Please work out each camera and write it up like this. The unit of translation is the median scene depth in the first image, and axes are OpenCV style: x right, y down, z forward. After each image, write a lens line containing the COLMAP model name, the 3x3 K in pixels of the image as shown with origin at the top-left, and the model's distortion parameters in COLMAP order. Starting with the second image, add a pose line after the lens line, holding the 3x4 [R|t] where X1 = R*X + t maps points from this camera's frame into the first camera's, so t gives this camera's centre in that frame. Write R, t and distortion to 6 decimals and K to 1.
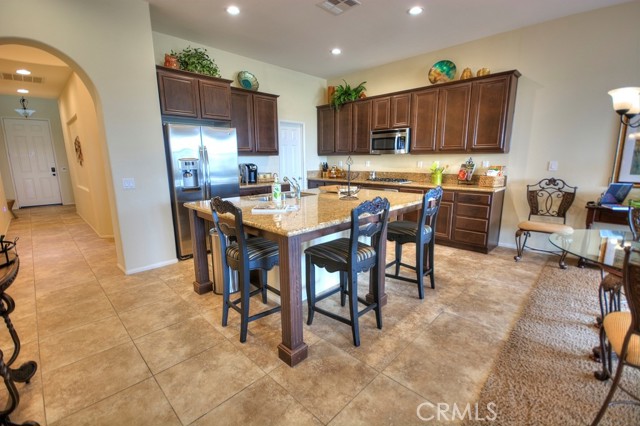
lens RADIAL K [[282.3, 0, 320.6], [0, 282.3, 213.4], [0, 0, 1]] dist [0.003931, -0.007768]
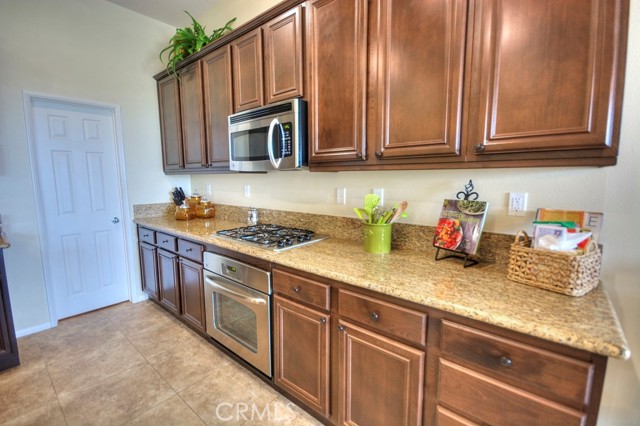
lens RADIAL K [[282.3, 0, 321.6], [0, 282.3, 211.4], [0, 0, 1]] dist [0.003931, -0.007768]
pose [[0.997443, -0.008661, 0.070946, 0.407794], [0.013461, 0.997631, -0.067460, -0.172903], [-0.070194, 0.068243, 0.995196, 0.837793]]
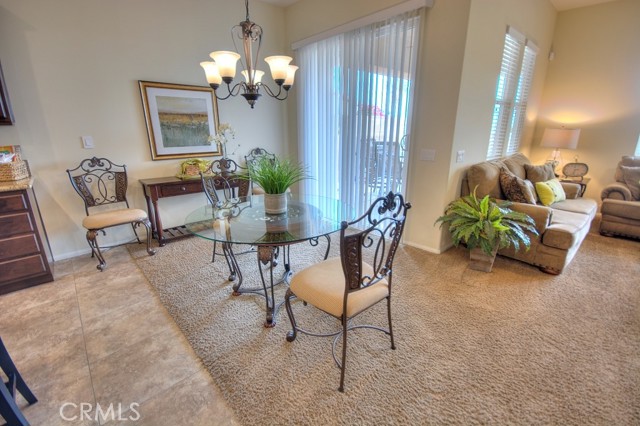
lens RADIAL K [[282.3, 0, 319.9], [0, 282.3, 213.3], [0, 0, 1]] dist [0.003931, -0.007768]
pose [[0.058826, -0.280426, 0.958071, 0.041823], [0.192370, 0.944929, 0.264768, -0.066390], [-0.979558, 0.168729, 0.109532, 0.317869]]
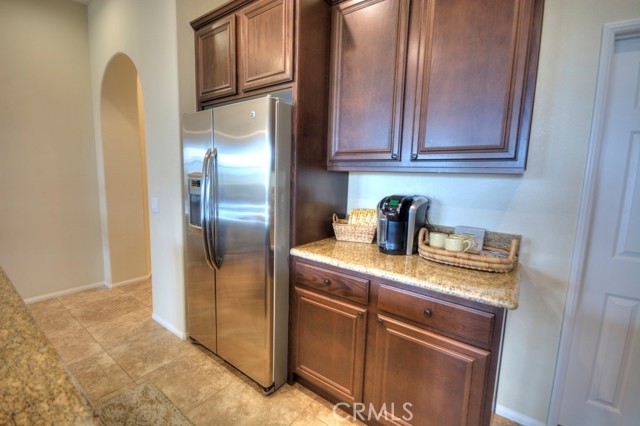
lens RADIAL K [[282.3, 0, 323.7], [0, 282.3, 209.5], [0, 0, 1]] dist [0.003931, -0.007768]
pose [[0.149573, 0.138018, -0.979070, 0.100677], [-0.216567, 0.970738, 0.103758, -0.237619], [0.964742, 0.196515, 0.175086, 1.151478]]
